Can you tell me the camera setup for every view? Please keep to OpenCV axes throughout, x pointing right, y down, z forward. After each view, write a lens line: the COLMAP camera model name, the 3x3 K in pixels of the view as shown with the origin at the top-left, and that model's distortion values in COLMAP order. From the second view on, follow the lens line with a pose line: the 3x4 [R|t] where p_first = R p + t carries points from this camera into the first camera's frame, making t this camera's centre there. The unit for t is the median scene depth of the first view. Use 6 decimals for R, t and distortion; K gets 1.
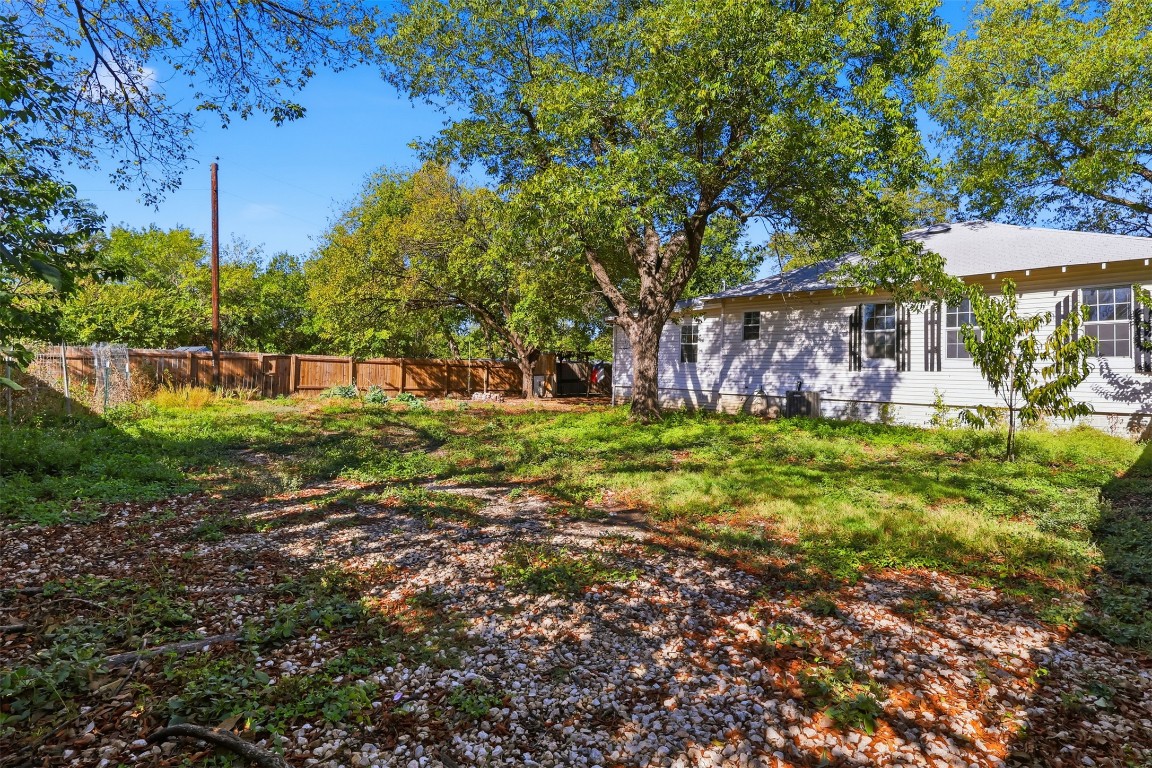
lens RADIAL K [[535.3, 0, 576.1], [0, 535.3, 377.0], [0, 0, 1]] dist [0.000487, -0.000174]
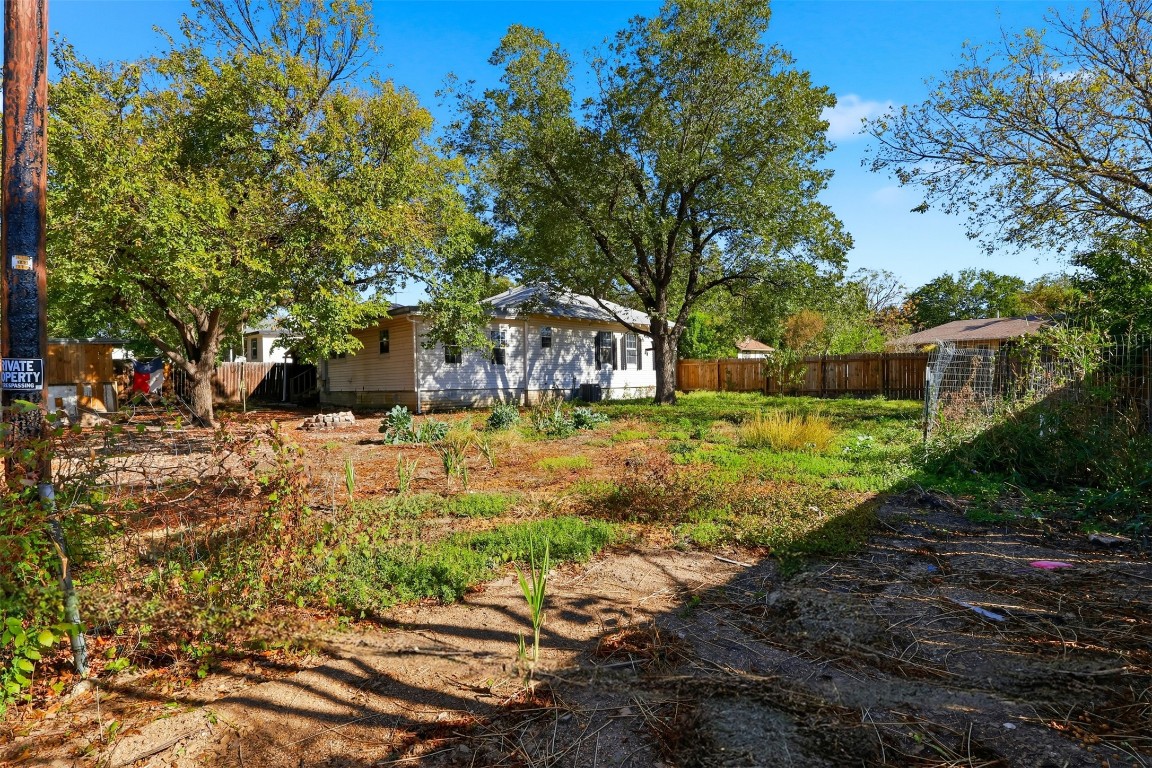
lens RADIAL K [[535.3, 0, 576.0], [0, 535.3, 381.3], [0, 0, 1]] dist [0.000487, -0.000174]
pose [[0.015492, -0.031724, 0.999377, -0.981495], [0.015377, 0.999386, 0.031486, -0.025663], [-0.999762, 0.014879, 0.015971, 0.886099]]
